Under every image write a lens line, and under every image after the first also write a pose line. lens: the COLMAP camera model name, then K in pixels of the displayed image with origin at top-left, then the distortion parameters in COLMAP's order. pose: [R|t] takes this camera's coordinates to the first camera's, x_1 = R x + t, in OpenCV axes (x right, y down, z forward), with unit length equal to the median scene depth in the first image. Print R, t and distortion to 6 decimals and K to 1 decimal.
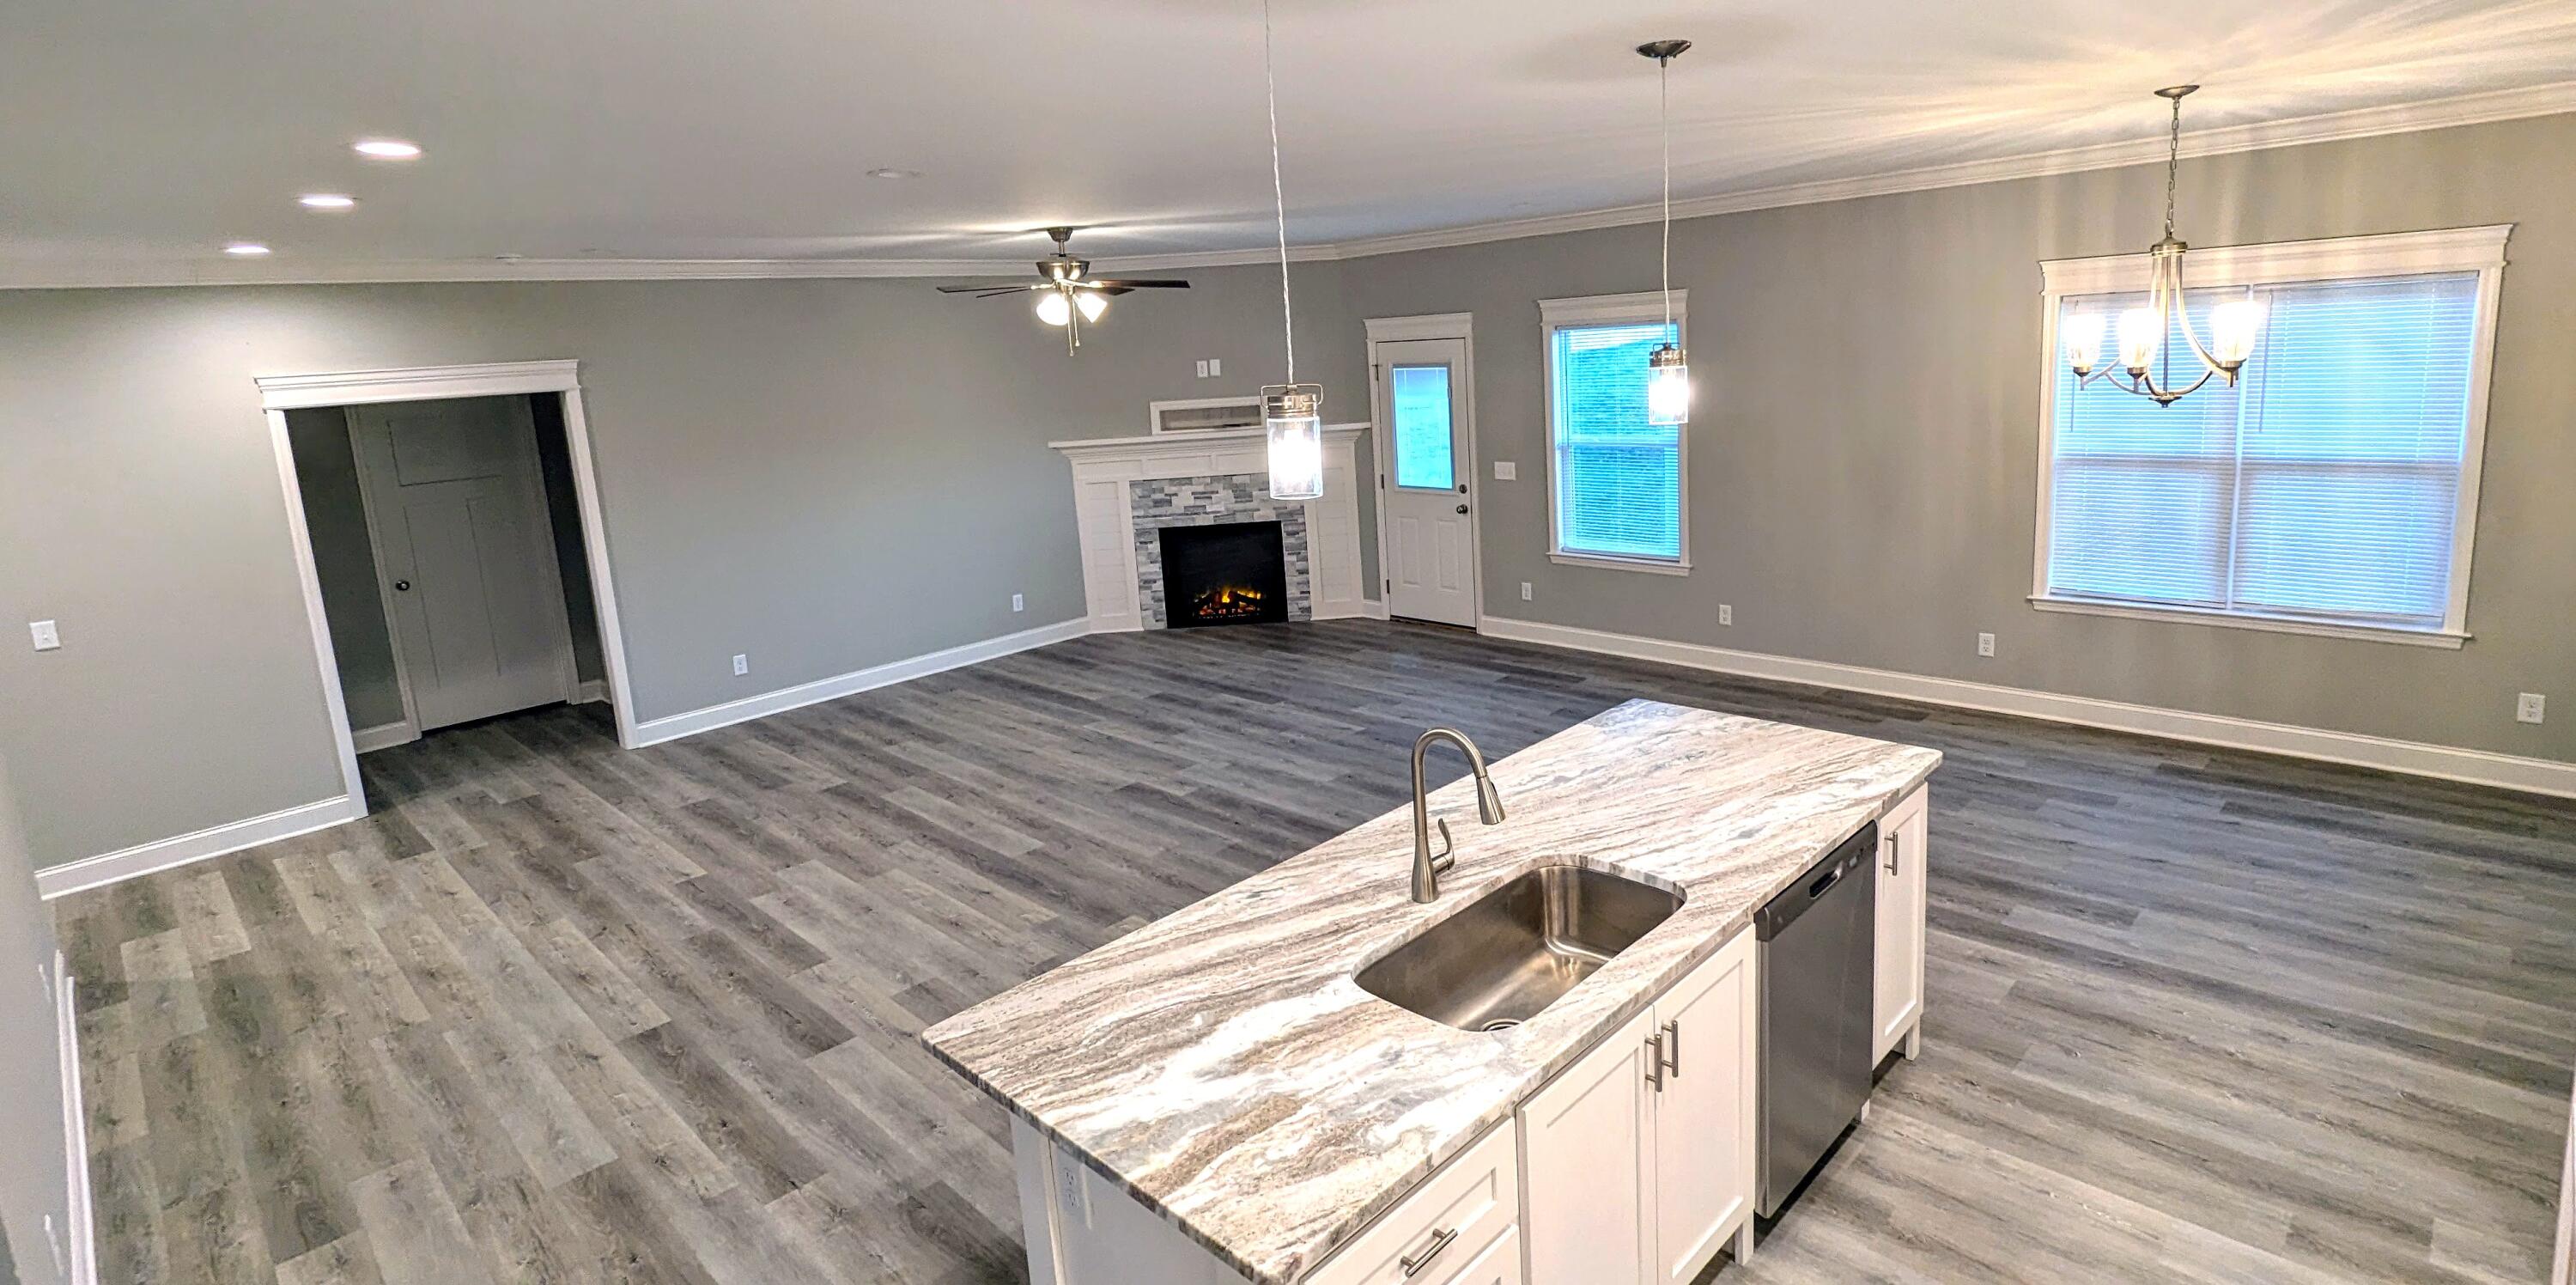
lens RADIAL K [[1230.2, 0, 1351.8], [0, 1230.2, 556.6], [0, 0, 1]] dist [0.009509, 0.000236]
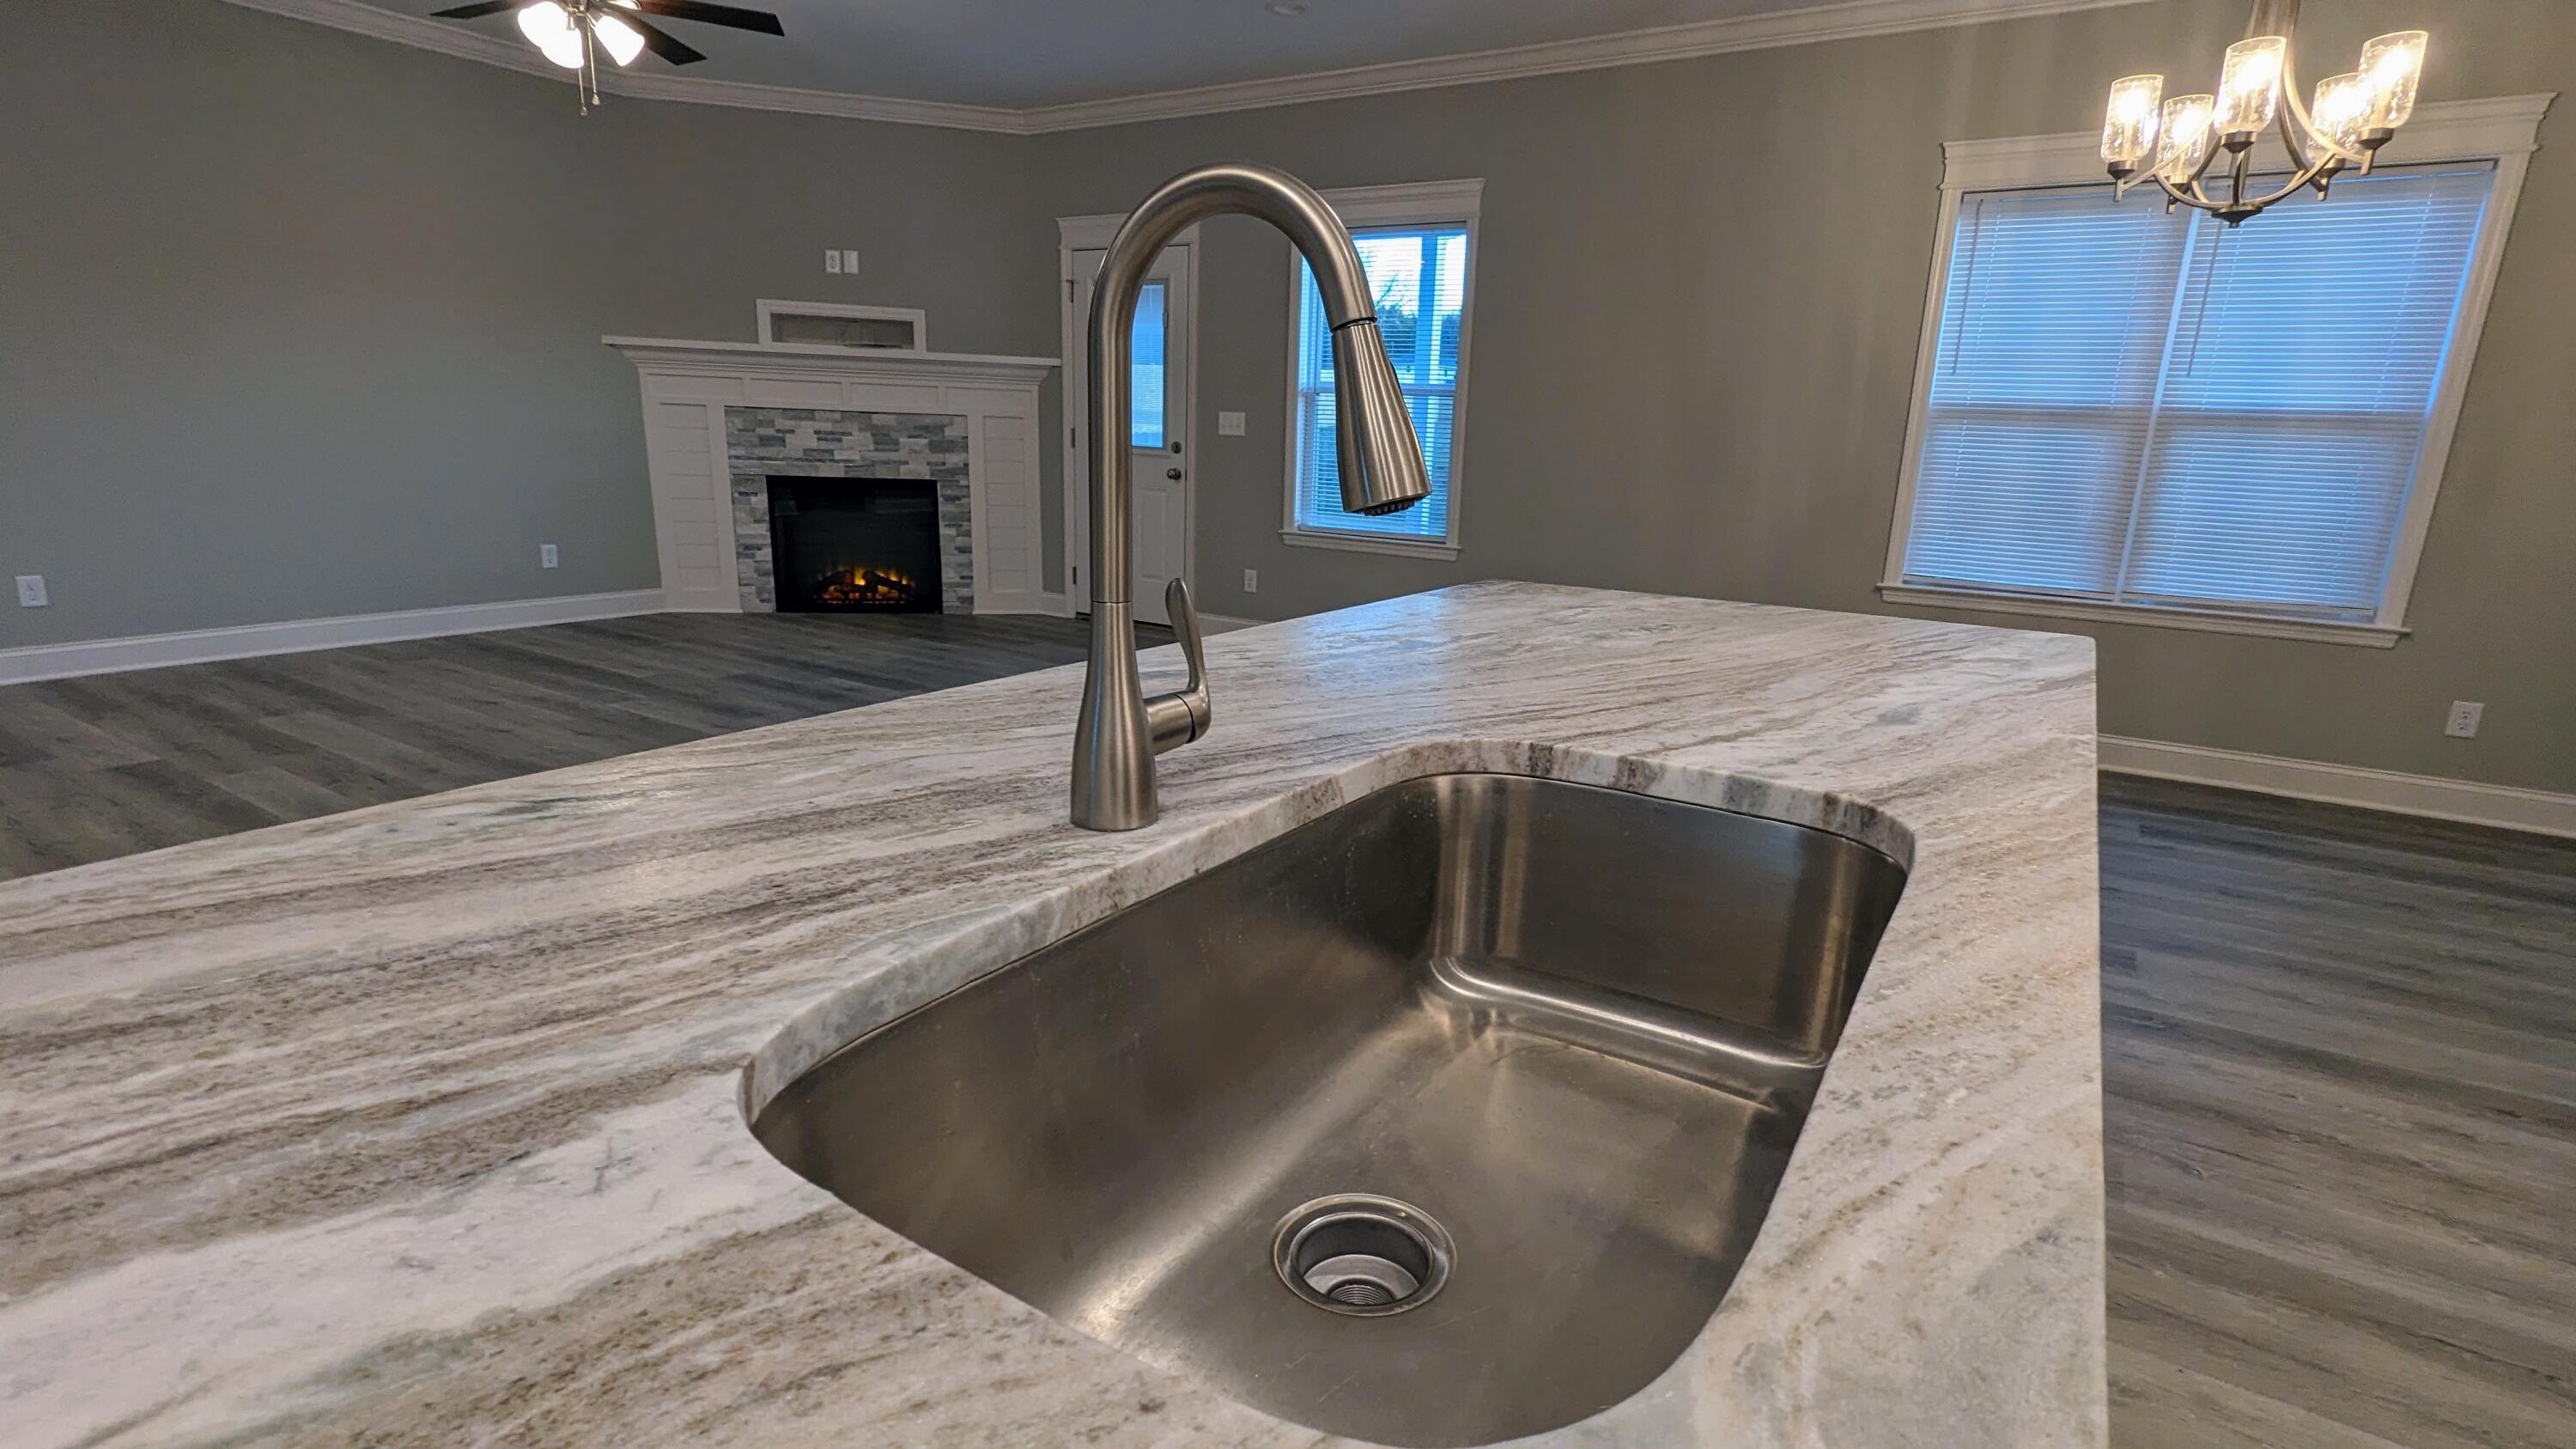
lens RADIAL K [[1210.4, 0, 1301.0], [0, 1210.4, 739.2], [0, 0, 1]] dist [0.006803, -0.001661]
pose [[0.976485, 0.041888, 0.211477, 0.020431], [-0.057700, 0.995936, 0.069159, 0.117823], [-0.207720, -0.079735, 0.974933, 0.351556]]
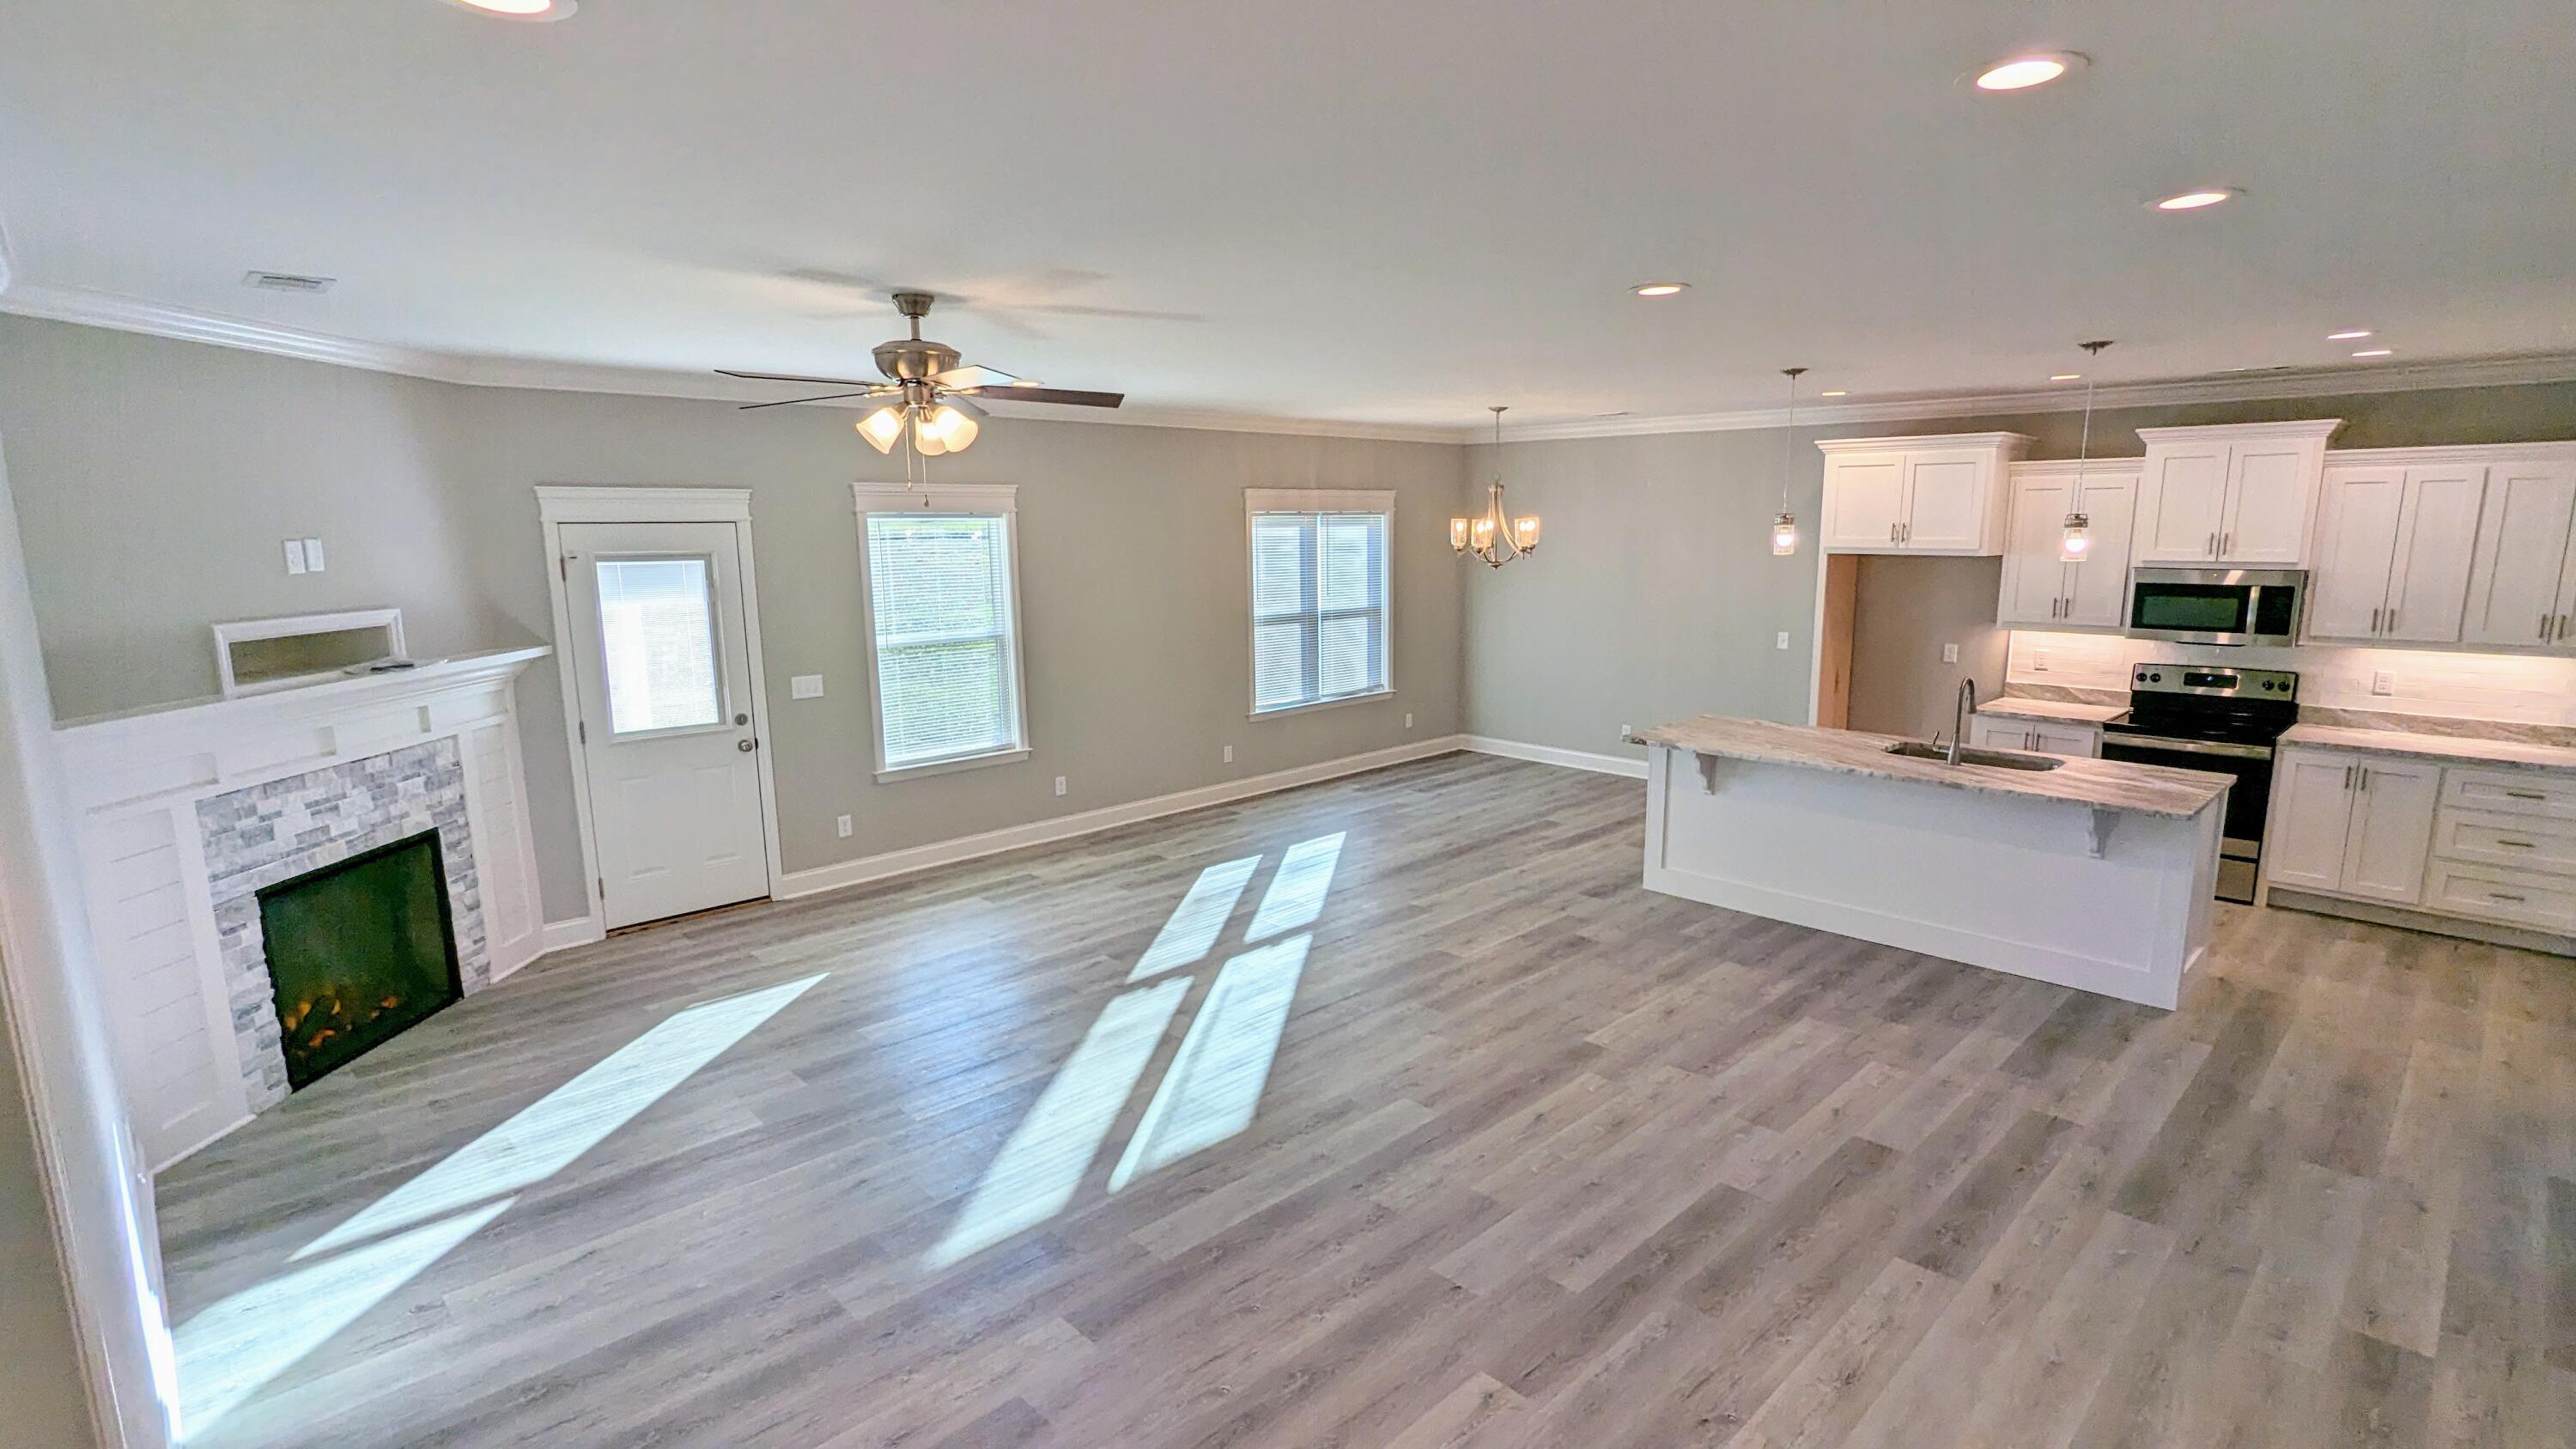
lens RADIAL K [[1195.4, 0, 1307.0], [0, 1195.4, 744.2], [0, 0, 1]] dist [0.000205, 0.000817]
pose [[0.045747, -0.126825, 0.990870, -1.029585], [0.182441, 0.976286, 0.116535, -0.101870], [-0.982152, 0.175444, 0.067801, 0.989424]]
